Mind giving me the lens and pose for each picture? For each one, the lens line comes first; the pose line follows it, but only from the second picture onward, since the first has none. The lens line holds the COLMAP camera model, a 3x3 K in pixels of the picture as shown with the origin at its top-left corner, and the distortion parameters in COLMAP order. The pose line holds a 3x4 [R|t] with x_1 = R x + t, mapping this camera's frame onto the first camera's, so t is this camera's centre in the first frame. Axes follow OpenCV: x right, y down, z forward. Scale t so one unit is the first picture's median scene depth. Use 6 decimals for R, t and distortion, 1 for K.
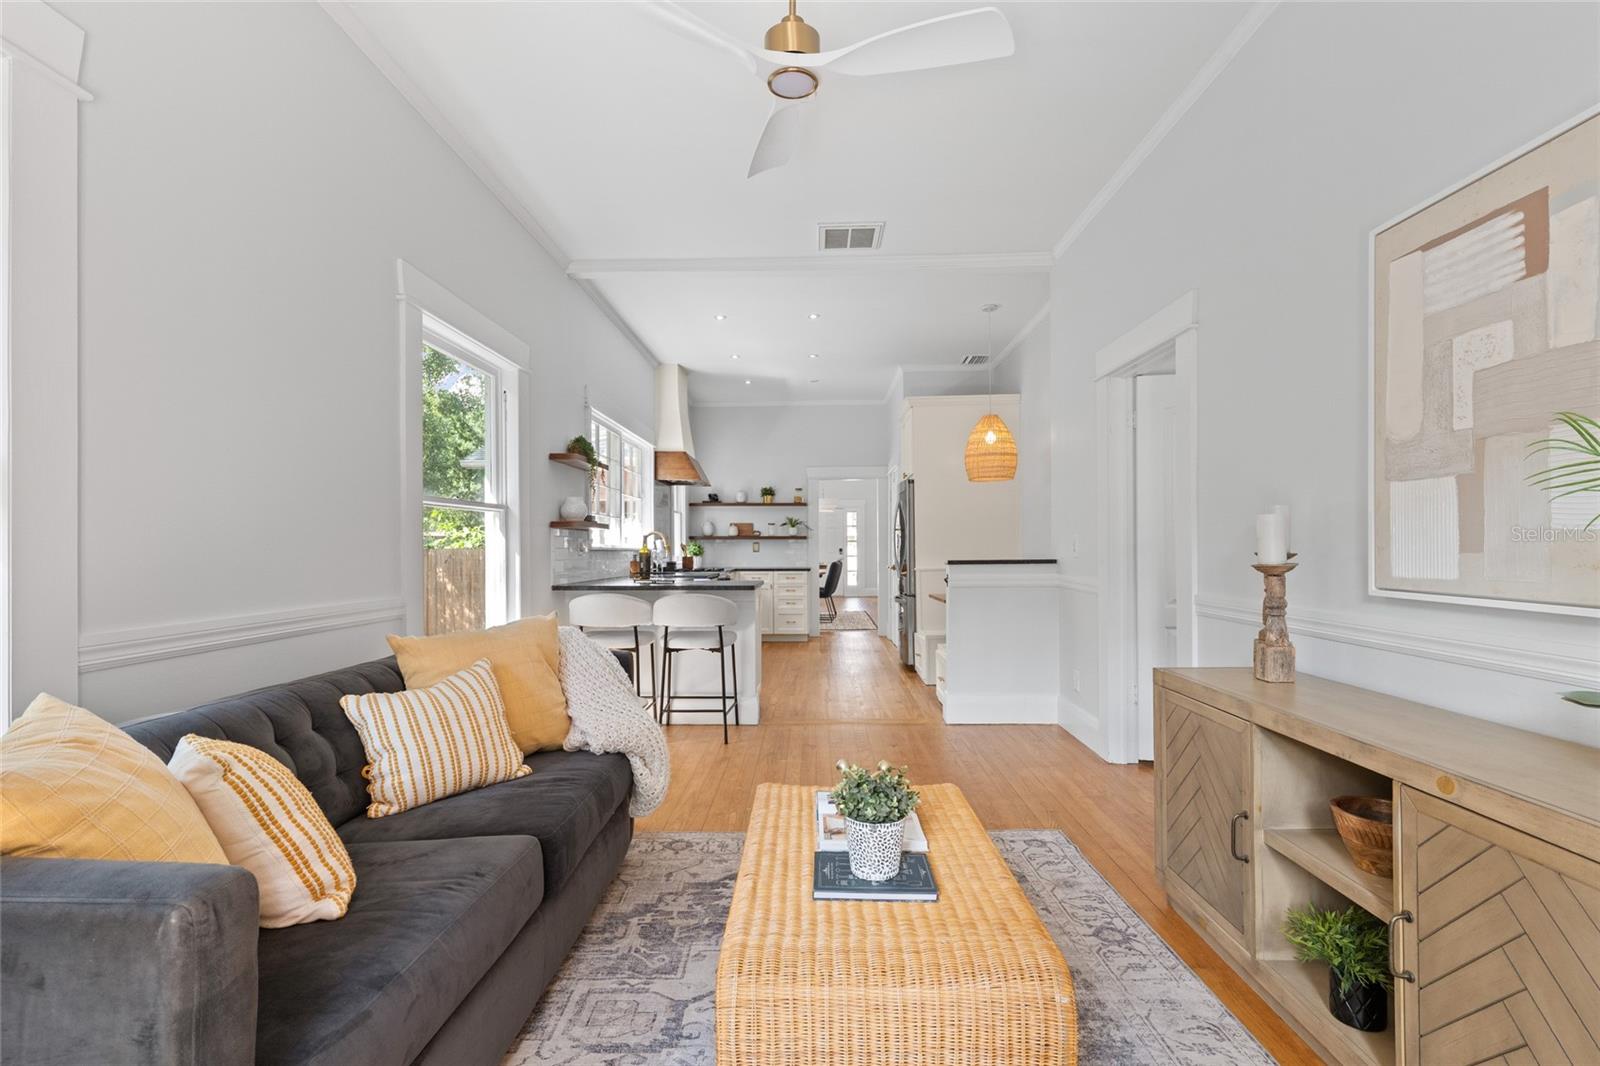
lens RADIAL K [[748.1, 0, 799.1], [0, 748.1, 542.0], [0, 0, 1]] dist [0.000575, -0.000047]
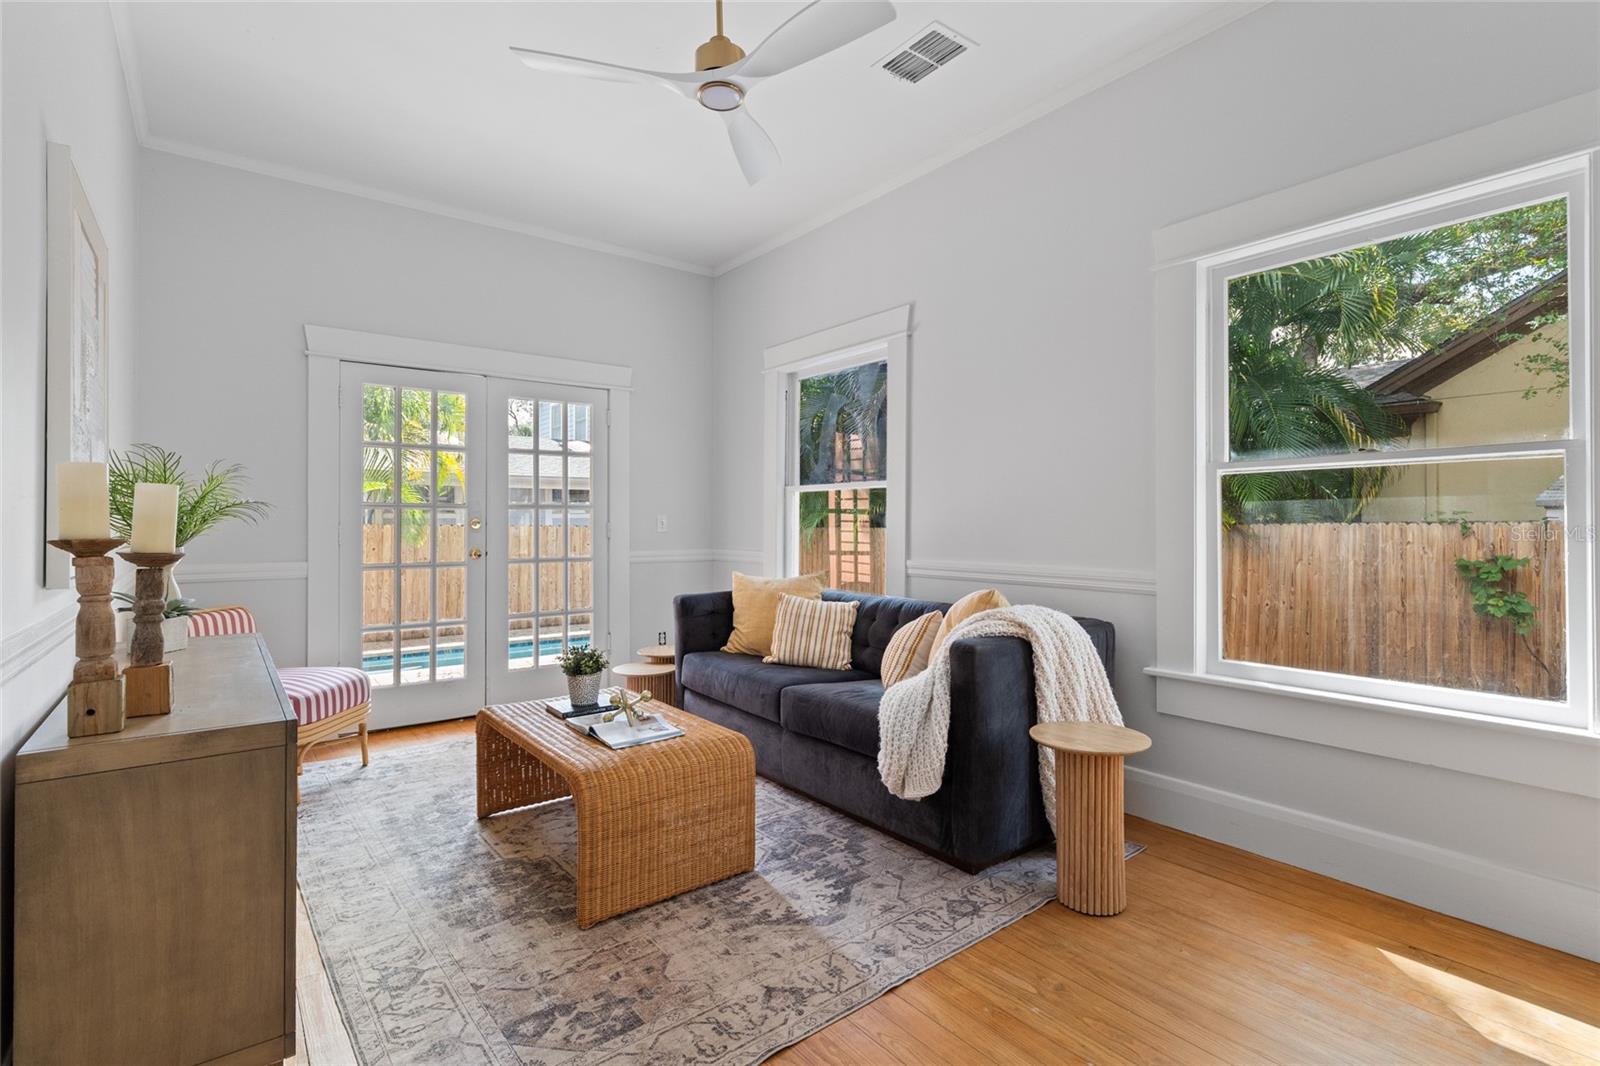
lens RADIAL K [[750.0, 0, 800.6], [0, 750.0, 523.5], [0, 0, 1]] dist [-0.001093, -0.000367]
pose [[-0.773597, 0.000325, -0.633678, 0.582485], [0.003561, 0.999986, -0.003835, 0.010600], [0.633668, -0.005223, -0.773587, 1.881024]]
